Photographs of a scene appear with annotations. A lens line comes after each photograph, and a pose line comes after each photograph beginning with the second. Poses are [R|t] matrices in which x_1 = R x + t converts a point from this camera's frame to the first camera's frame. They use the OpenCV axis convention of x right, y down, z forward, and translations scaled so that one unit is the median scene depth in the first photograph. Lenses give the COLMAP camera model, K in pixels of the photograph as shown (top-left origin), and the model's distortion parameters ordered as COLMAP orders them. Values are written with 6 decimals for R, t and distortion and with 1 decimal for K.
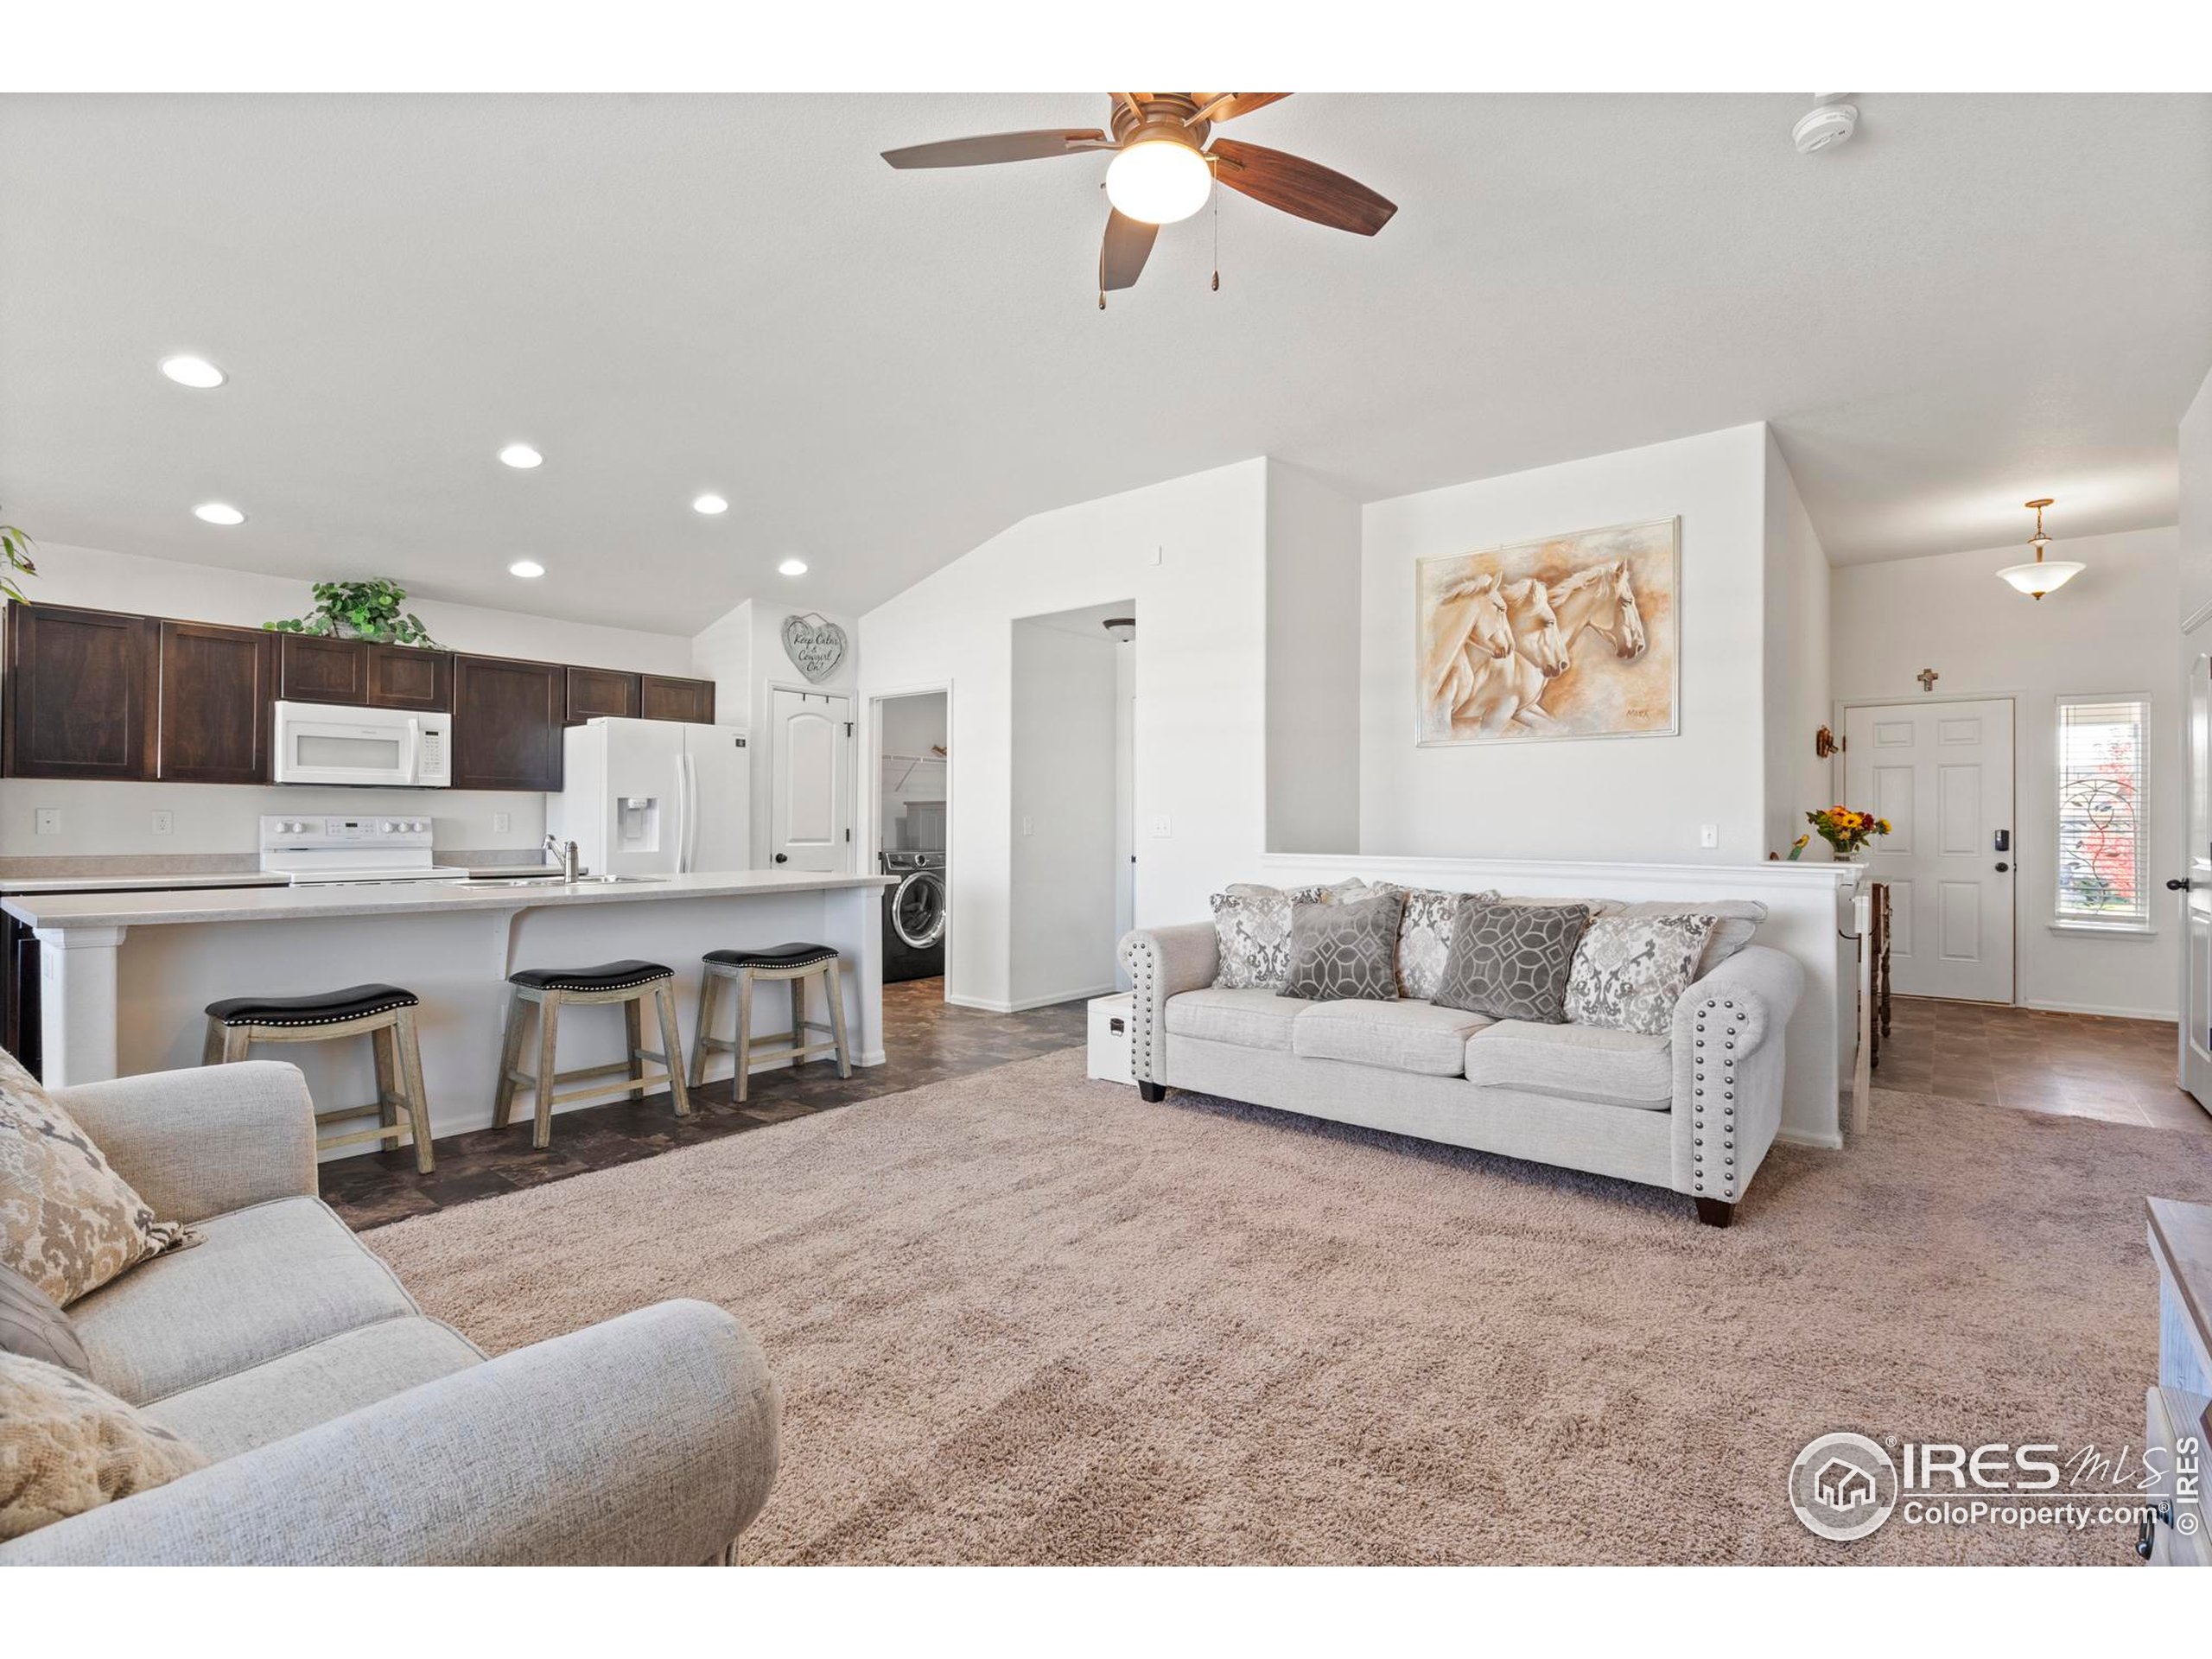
lens RADIAL K [[1027.6, 0, 1107.4], [0, 1027.6, 823.7], [0, 0, 1]] dist [0.000378, 0.000298]
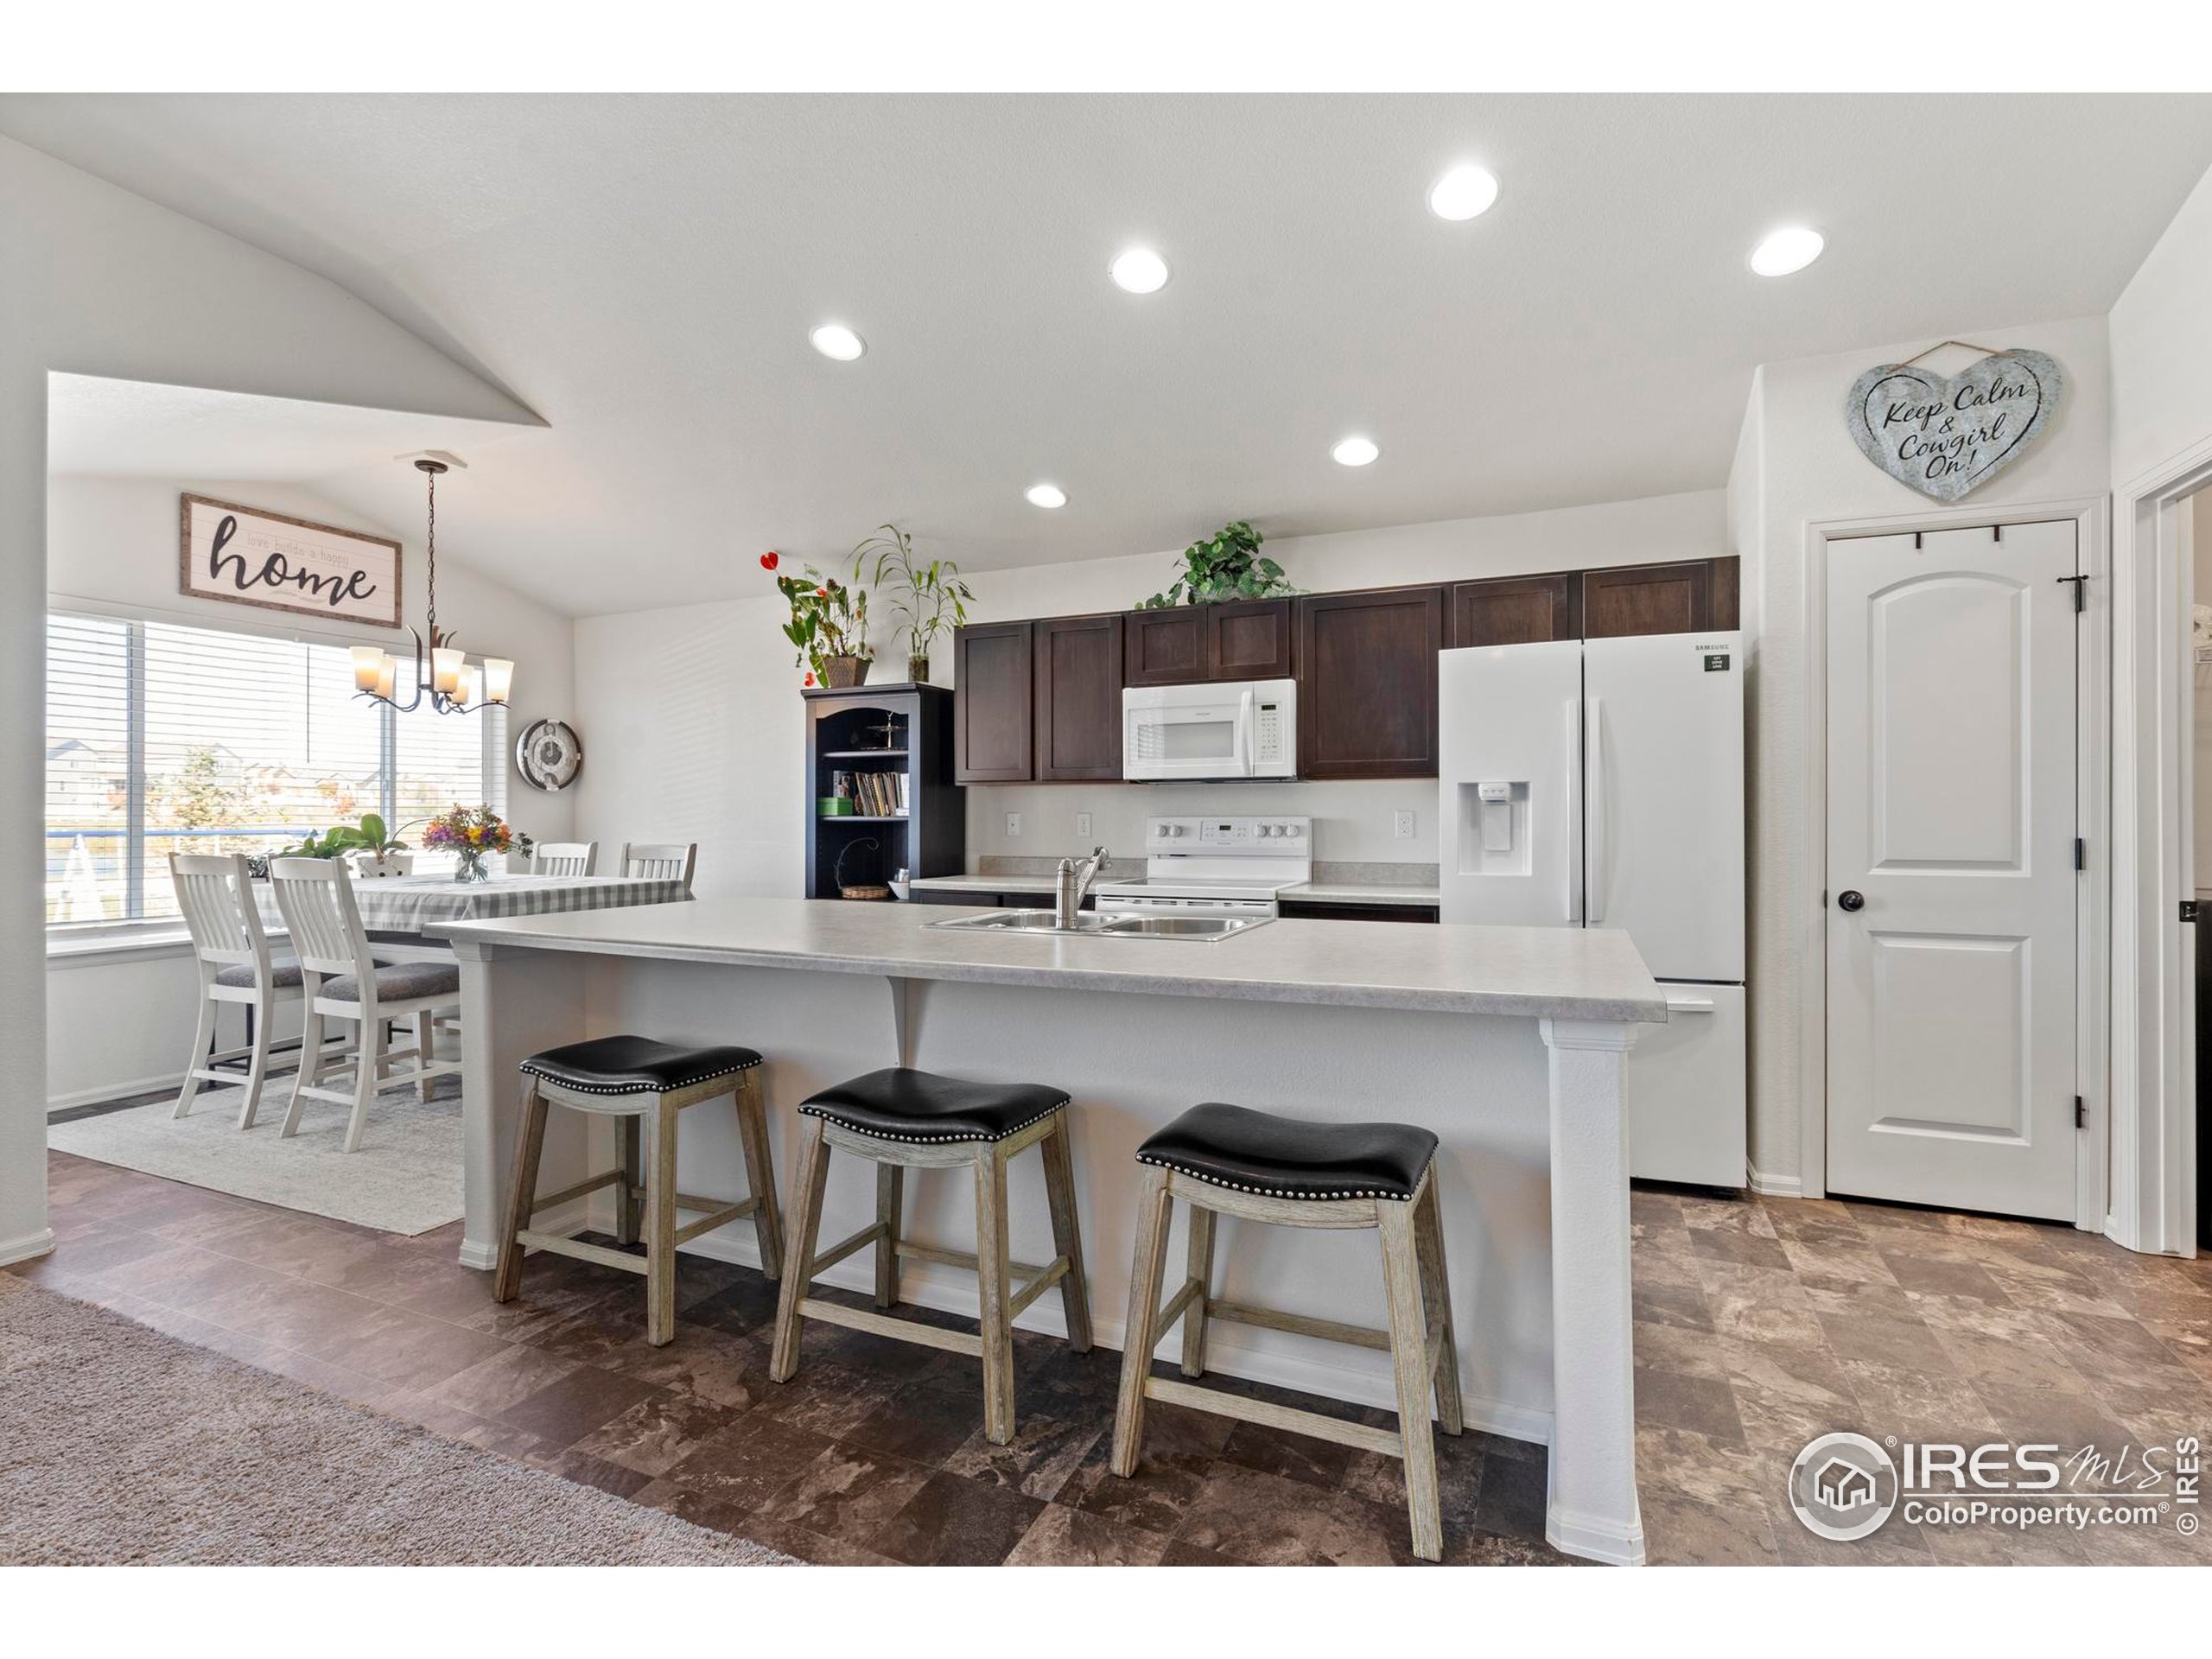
lens RADIAL K [[1041.7, 0, 1108.2], [0, 1041.7, 814.3], [0, 0, 1]] dist [-0.001387, 0.000063]
pose [[0.268288, -0.007385, -0.963310, 0.055366], [0.002729, 0.999972, -0.006907, -0.004024], [0.963335, -0.000775, 0.268301, 0.708776]]
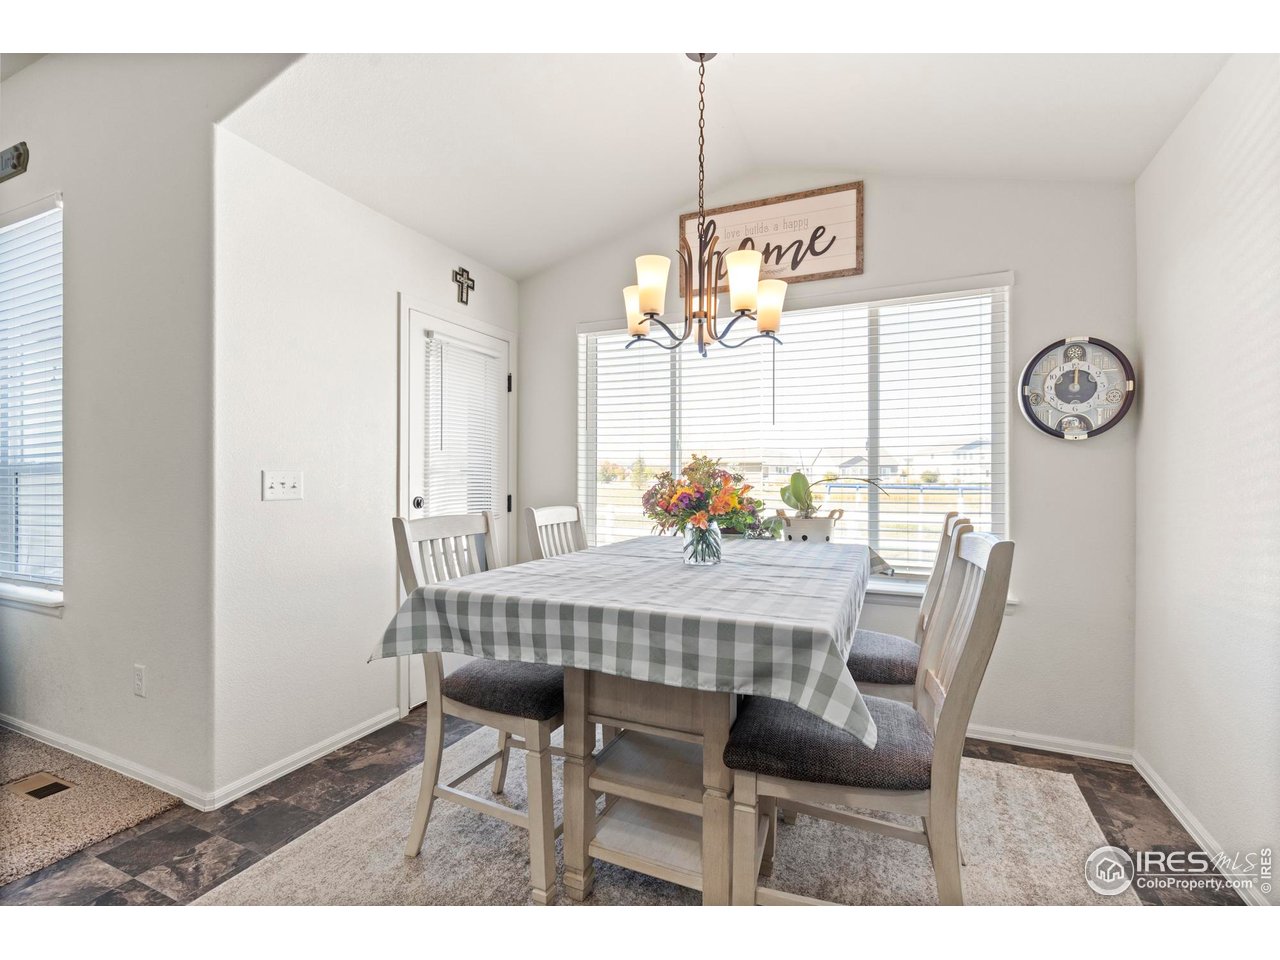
lens RADIAL K [[586.5, 0, 636.0], [0, 586.5, 482.6], [0, 0, 1]] dist [-0.002459, 0.000020]
pose [[-0.964924, -0.008137, -0.262404, -0.786153], [-0.009006, 0.999957, 0.002110, -0.003742], [0.262376, 0.004399, -0.964956, 0.775957]]
